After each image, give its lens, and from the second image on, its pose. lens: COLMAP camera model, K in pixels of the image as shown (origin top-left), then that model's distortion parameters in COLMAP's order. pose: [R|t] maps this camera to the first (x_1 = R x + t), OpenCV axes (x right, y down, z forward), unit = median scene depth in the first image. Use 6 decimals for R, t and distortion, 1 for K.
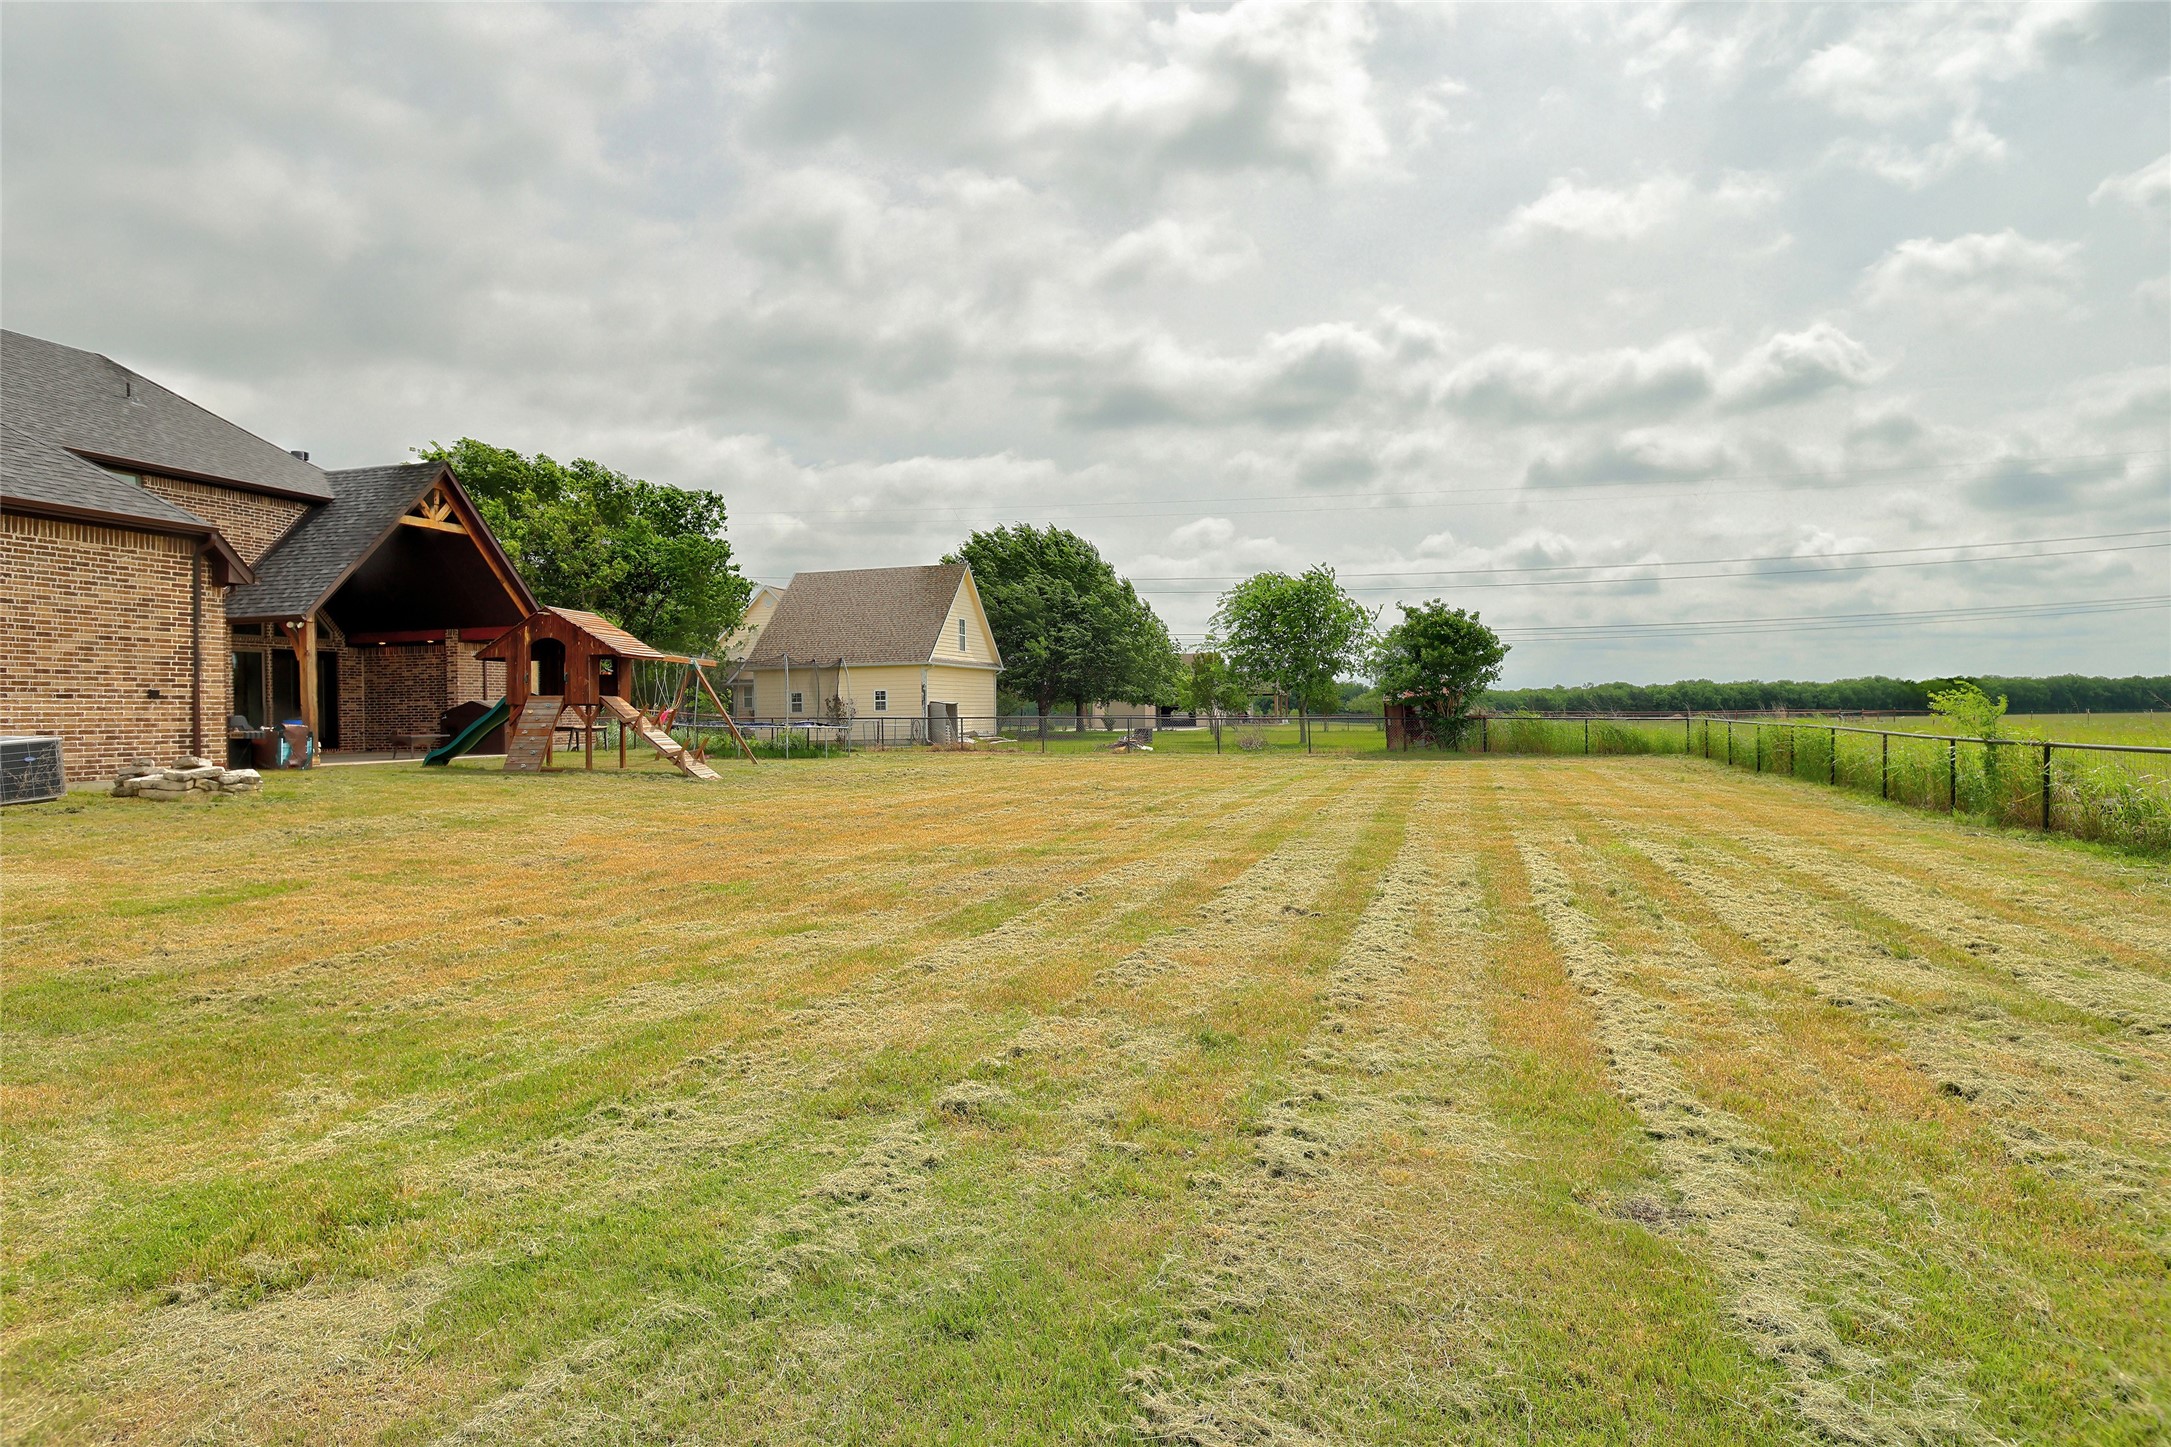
lens RADIAL K [[1238.3, 0, 1090.2], [0, 1238.3, 703.5], [0, 0, 1]] dist [-0.069923, 0.045339]
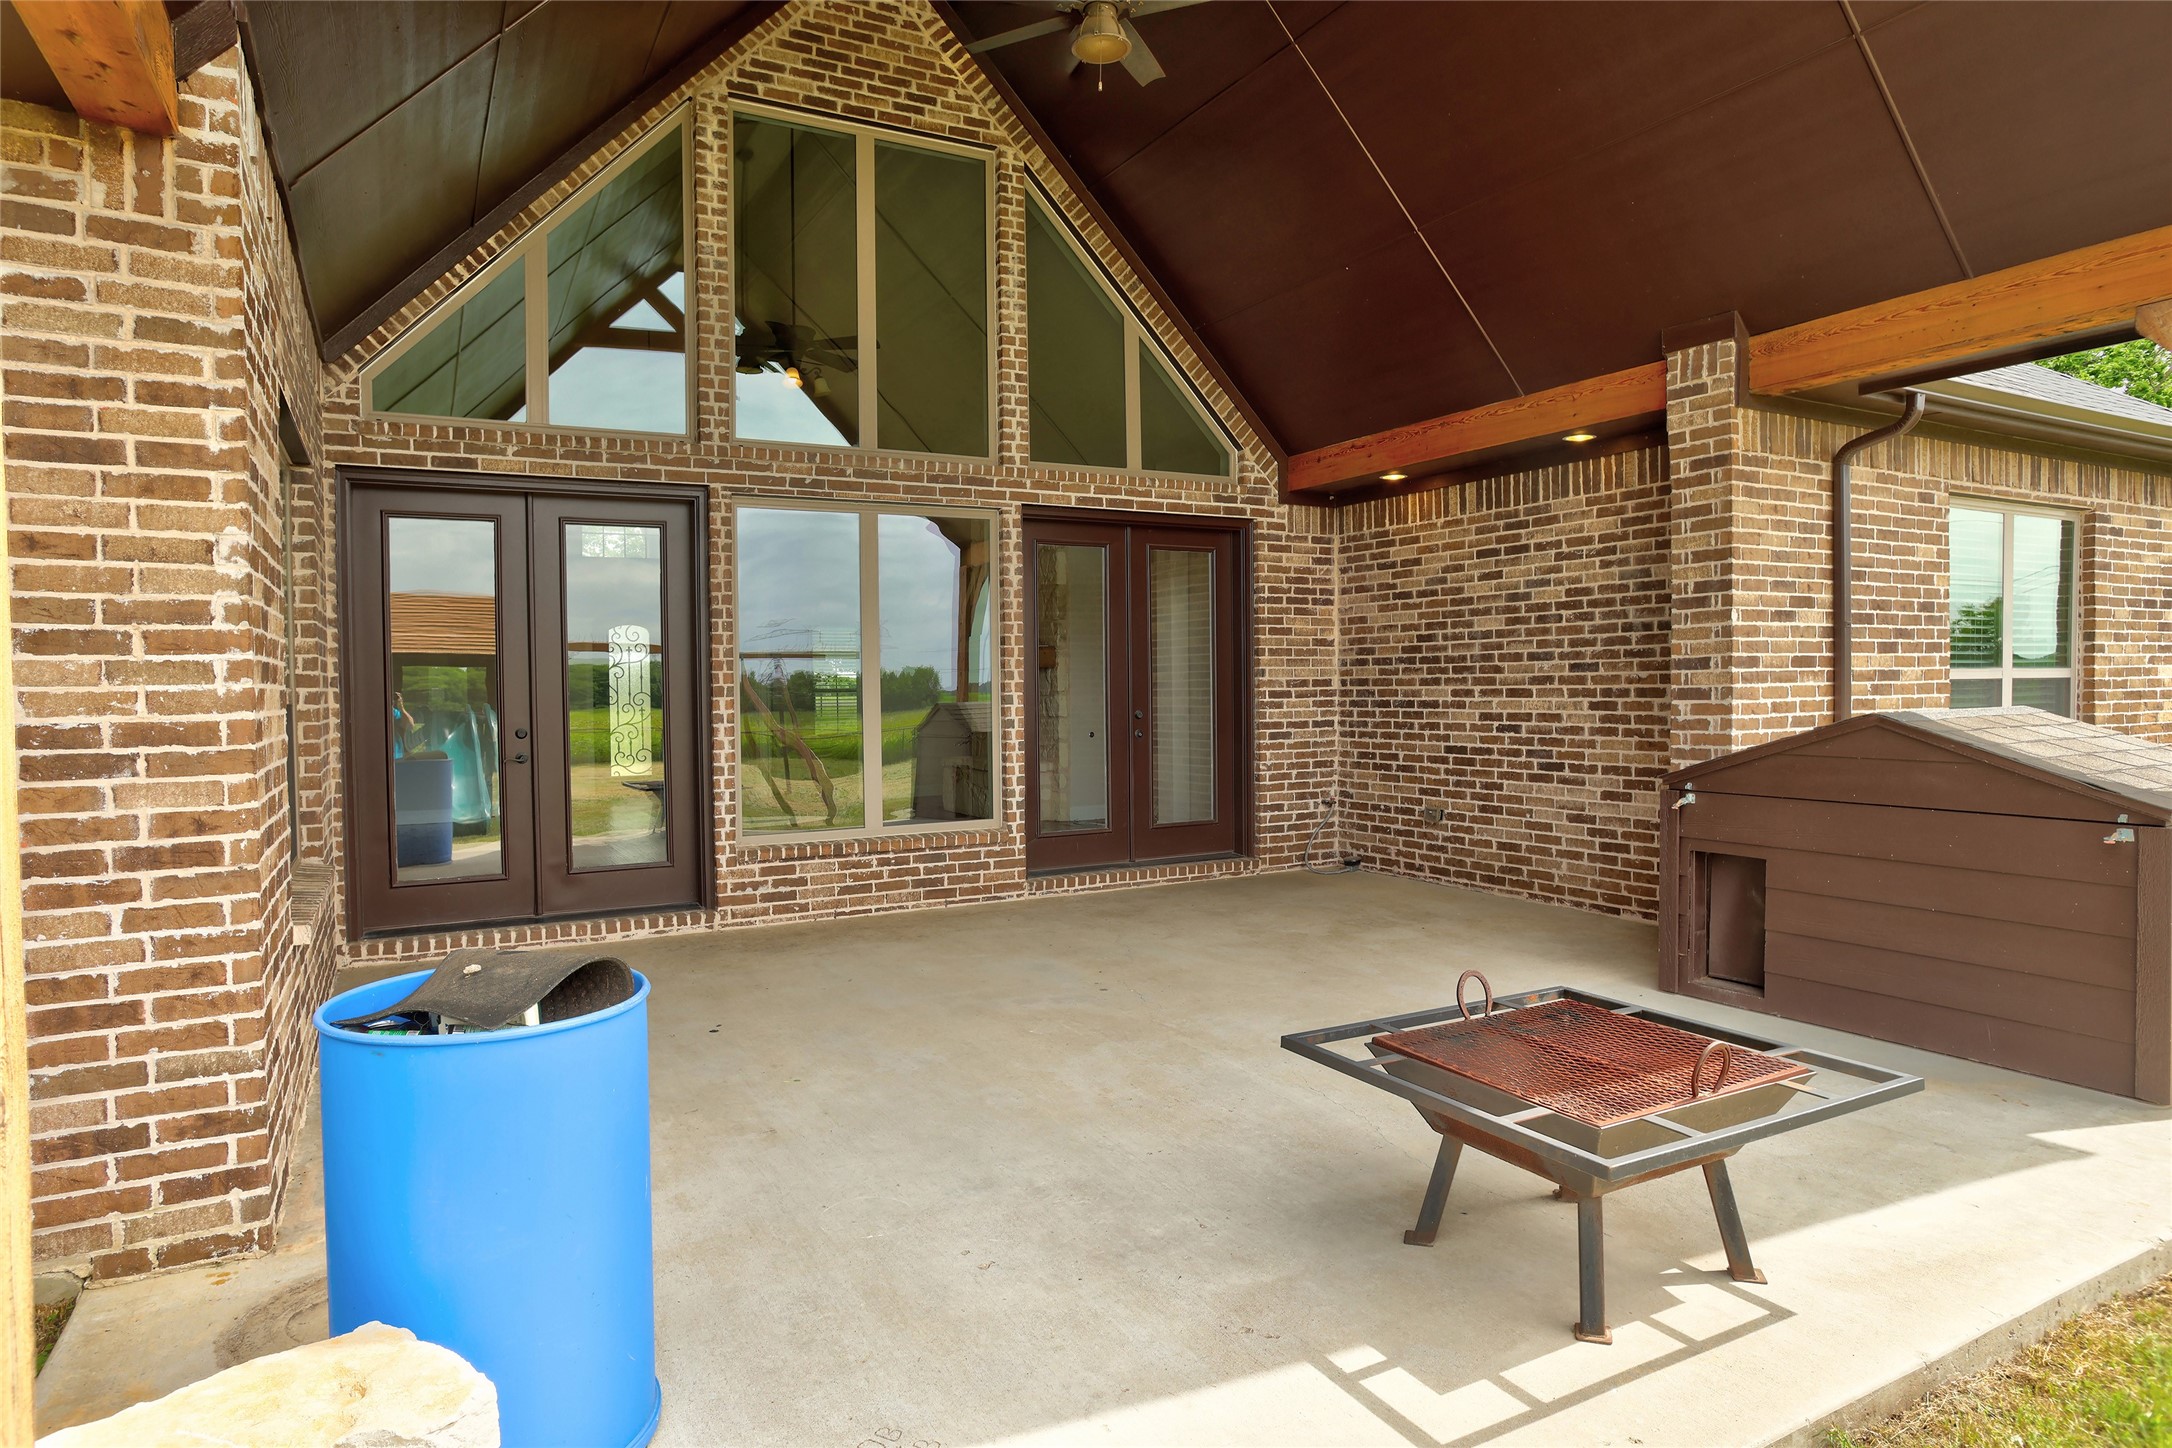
lens RADIAL K [[1238.8, 0, 1084.2], [0, 1238.8, 725.2], [0, 0, 1]] dist [-0.069923, 0.045339]
pose [[0.708419, 0.026329, -0.705301, -0.501189], [0.006815, 0.999002, 0.044138, -0.008686], [0.705759, -0.036075, 0.707532, 0.866232]]
